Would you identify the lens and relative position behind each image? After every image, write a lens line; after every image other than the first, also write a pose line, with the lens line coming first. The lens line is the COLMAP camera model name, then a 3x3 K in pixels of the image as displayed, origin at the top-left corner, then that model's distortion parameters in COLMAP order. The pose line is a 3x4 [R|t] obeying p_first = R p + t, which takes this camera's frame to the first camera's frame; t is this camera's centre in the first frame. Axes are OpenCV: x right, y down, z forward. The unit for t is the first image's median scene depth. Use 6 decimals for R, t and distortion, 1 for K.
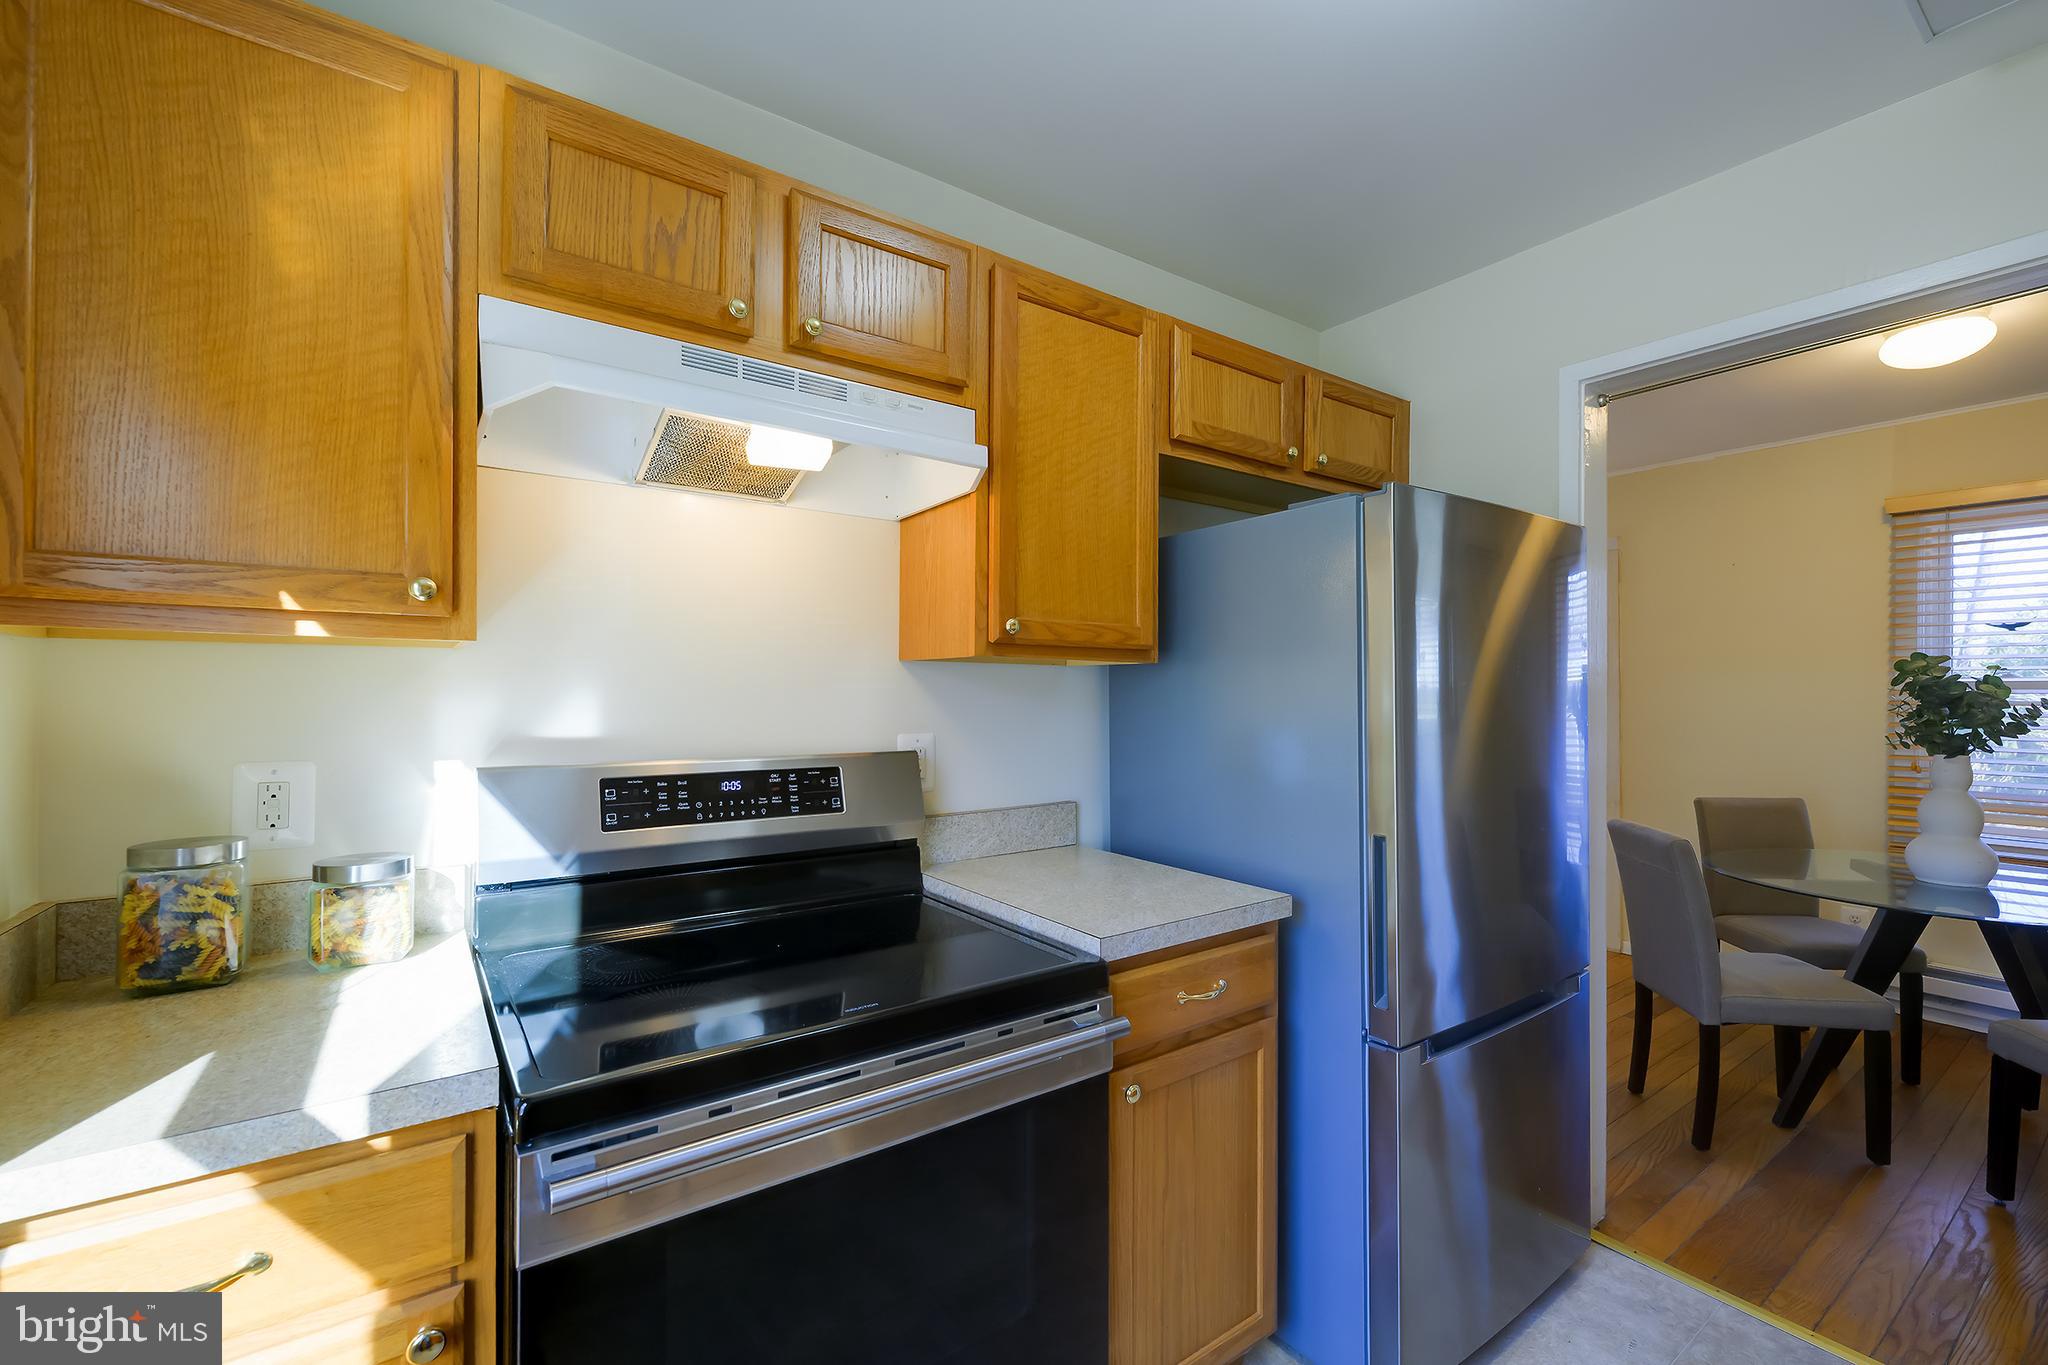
lens RADIAL K [[833.9, 0, 1052.5], [0, 833.9, 689.7], [0, 0, 1]] dist [0.000870, -0.000086]
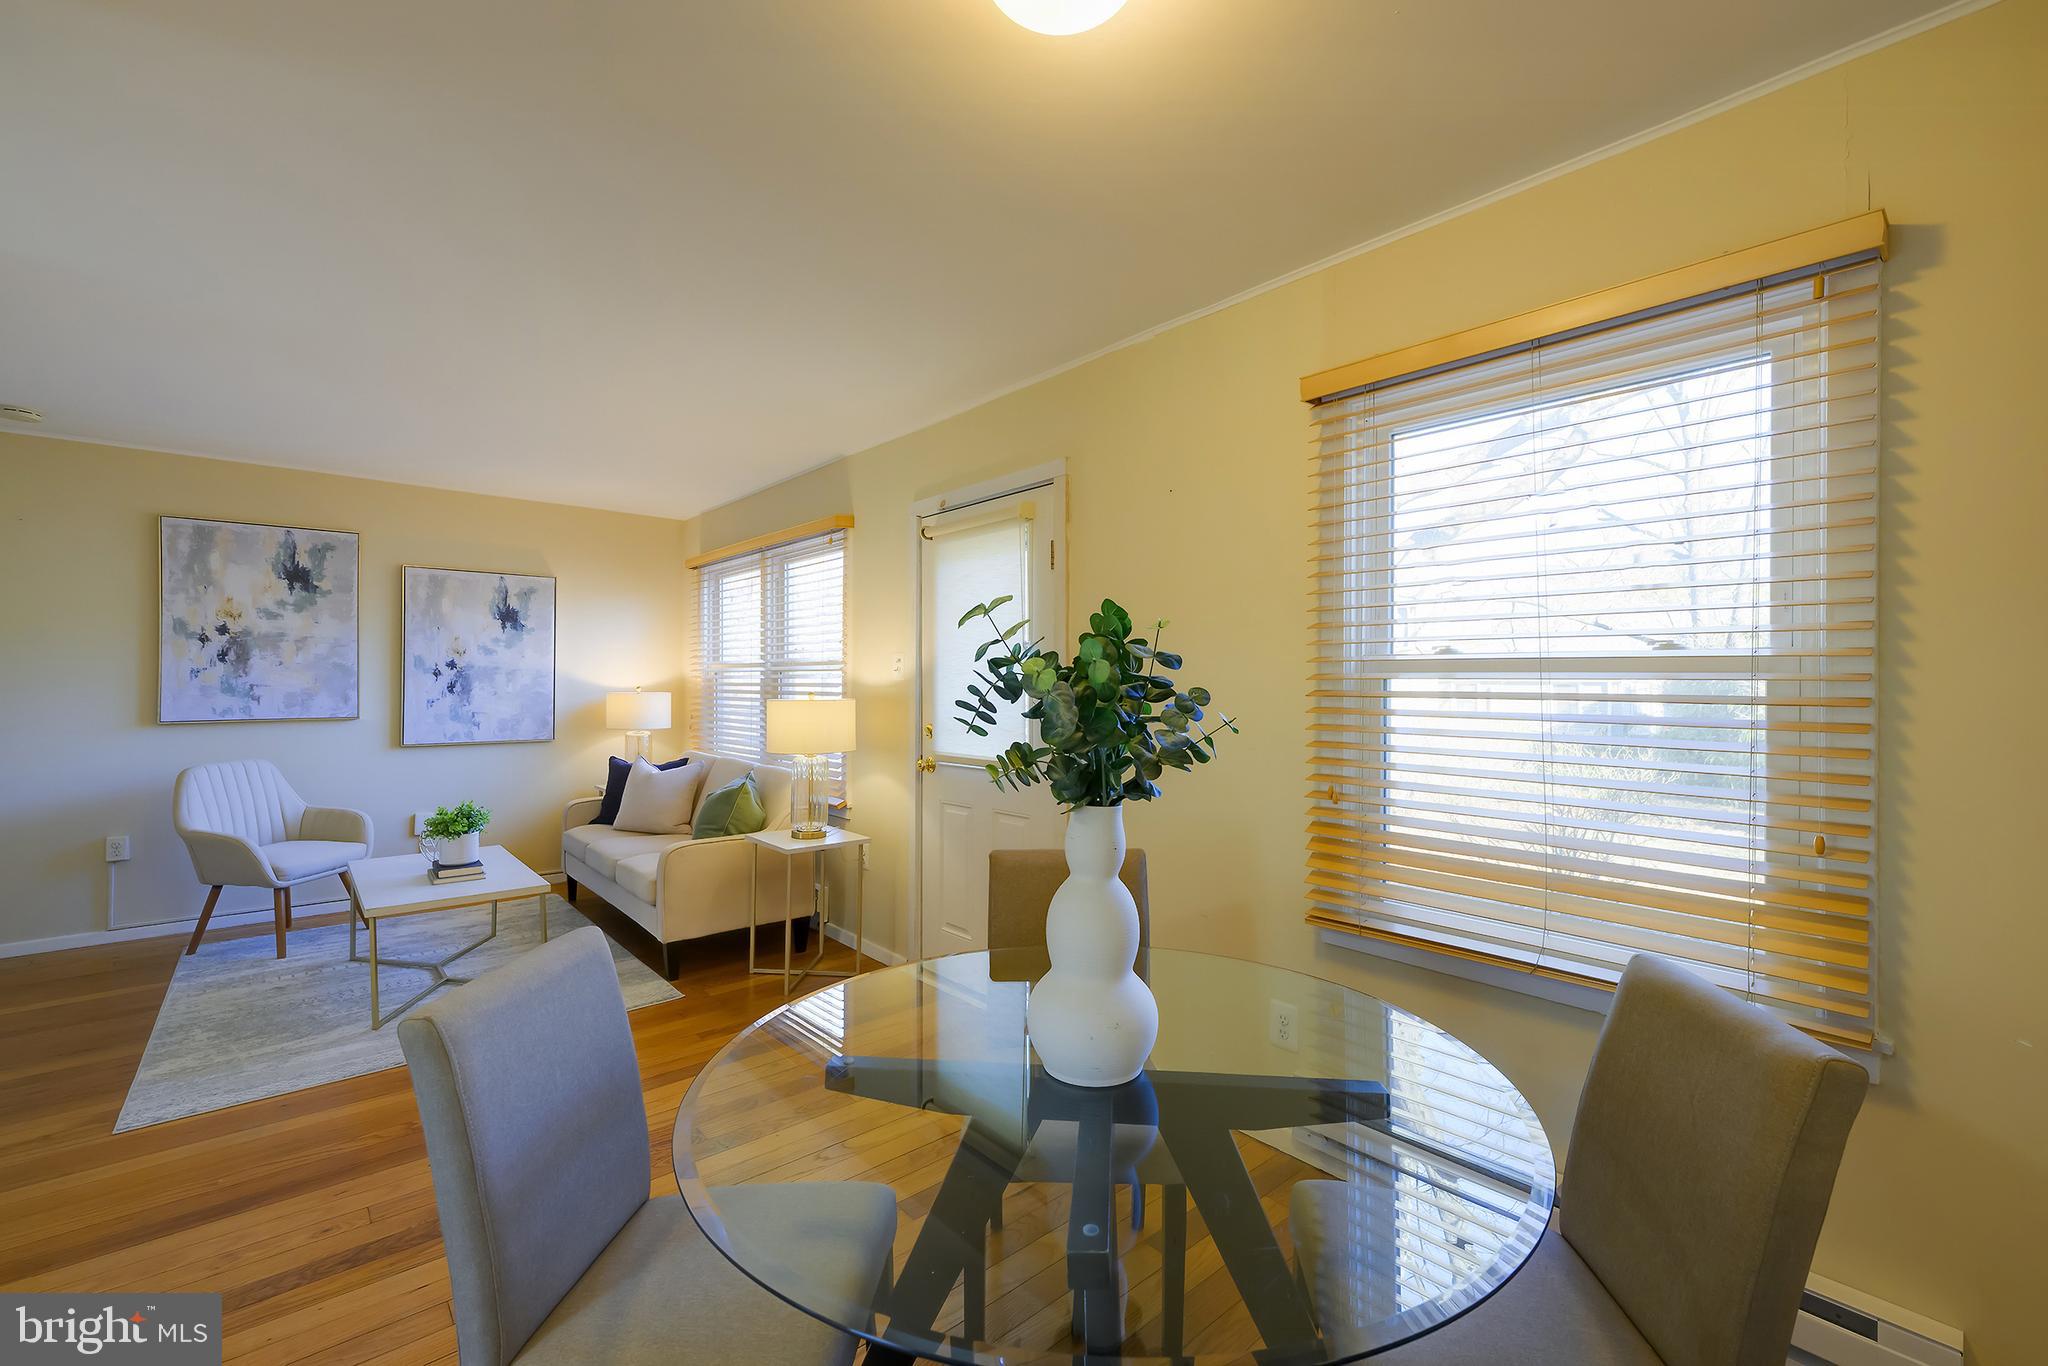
lens RADIAL K [[841.2, 0, 1029.8], [0, 841.2, 679.0], [0, 0, 1]] dist [-0.001916, -0.000123]
pose [[0.993704, 0.000212, 0.112039, 1.539030], [-0.000456, 0.999998, 0.002150, 0.006993], [-0.112038, -0.002187, 0.993701, 0.826631]]
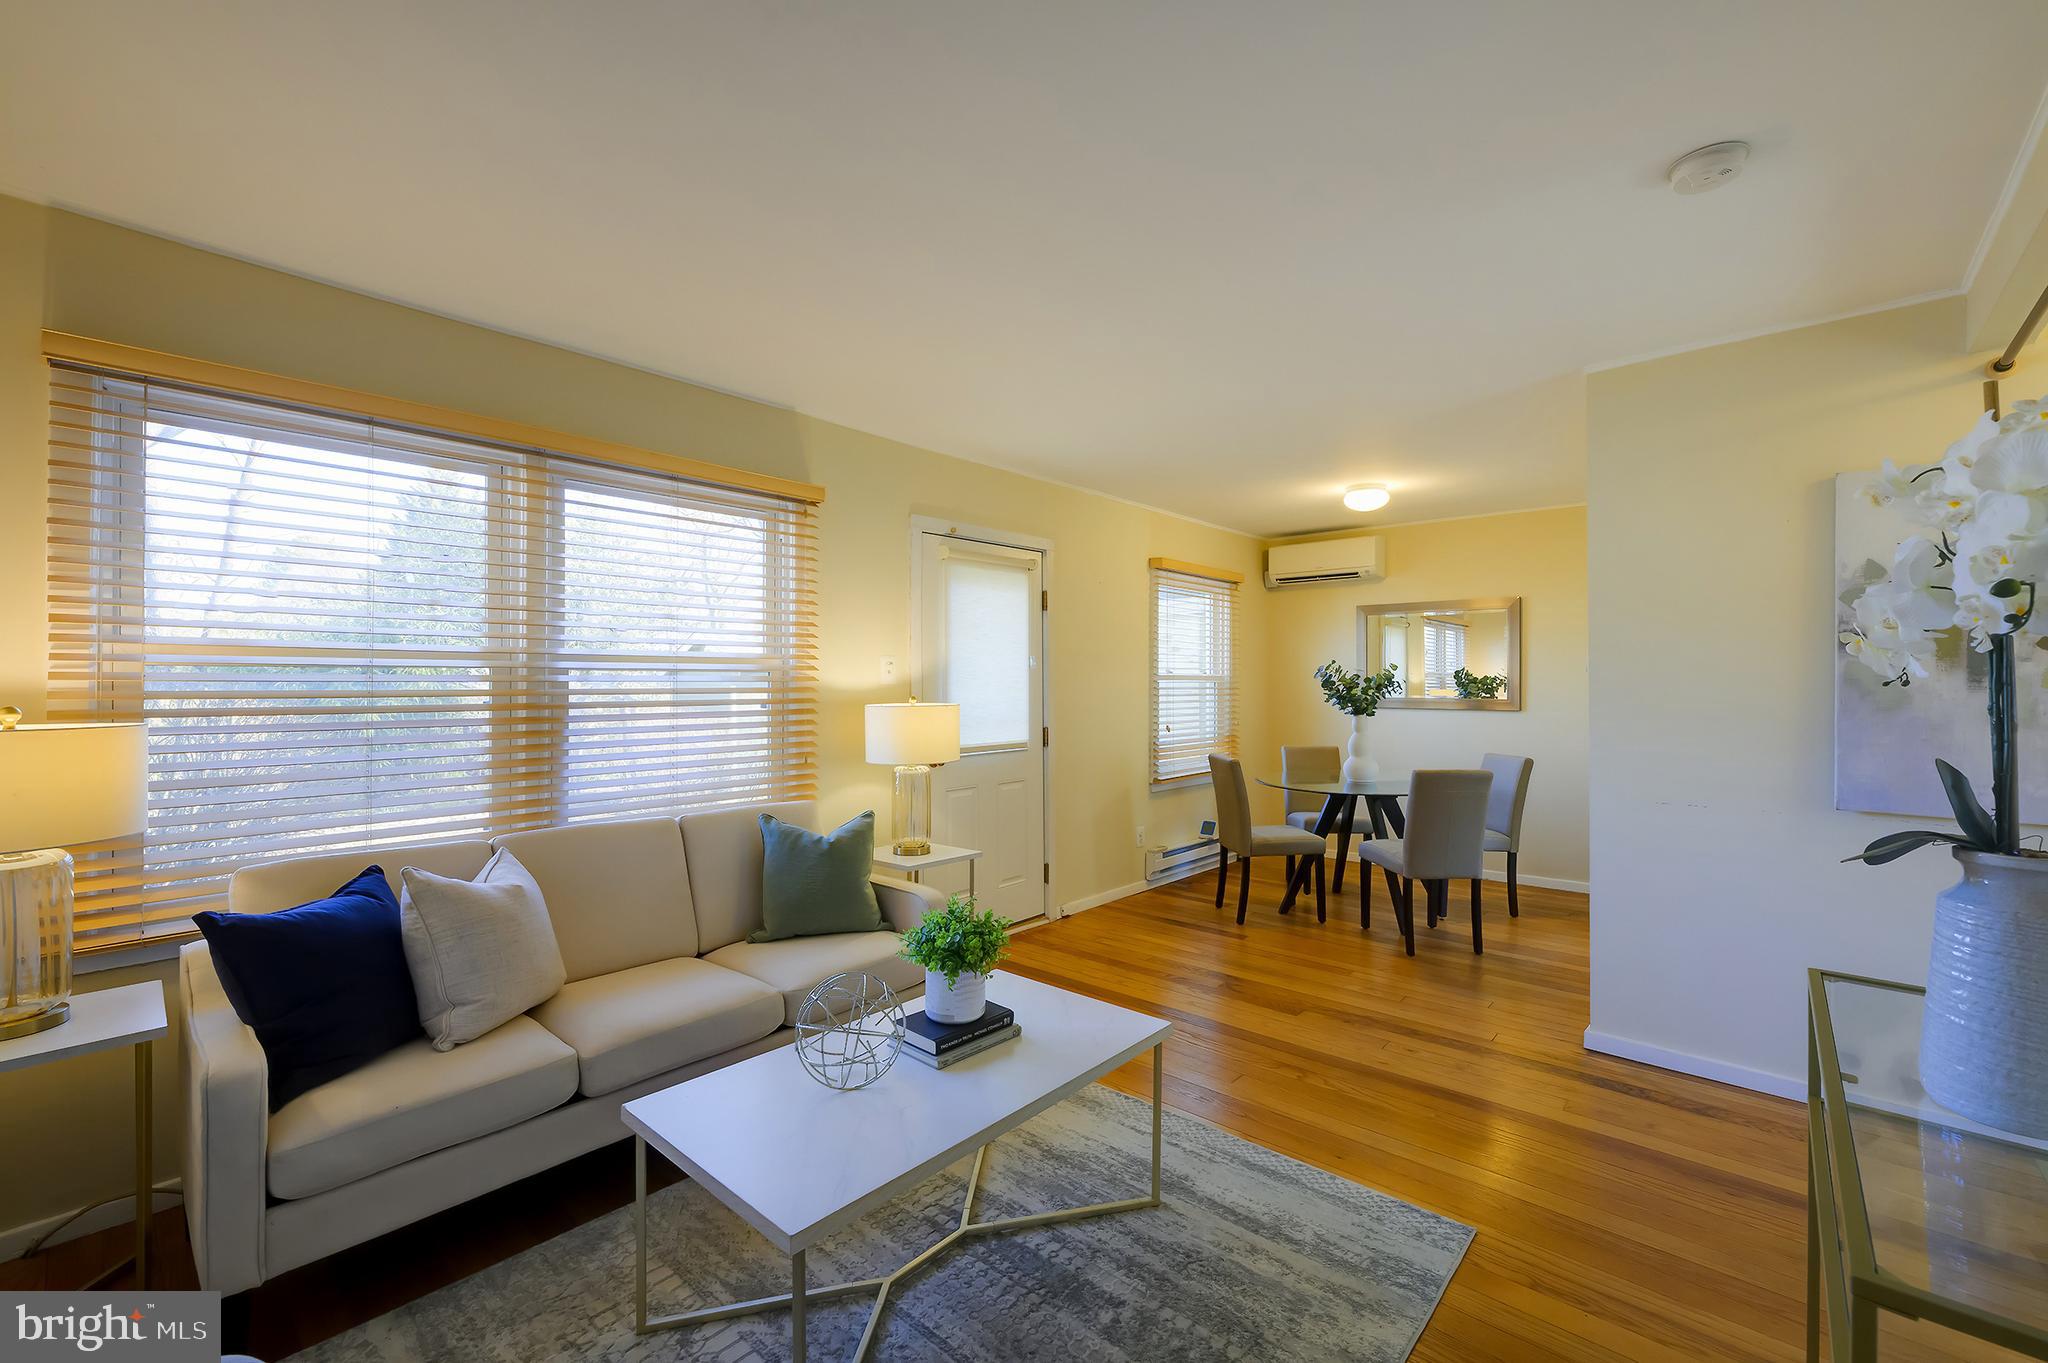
lens RADIAL K [[836.5, 0, 1017.5], [0, 836.5, 684.2], [0, 0, 1]] dist [-0.000992, -0.000209]
pose [[-0.215095, -0.003254, 0.976588, -0.996177], [-0.003325, 0.999991, 0.002600, 0.009684], [-0.976587, -0.002688, -0.215104, 3.446122]]
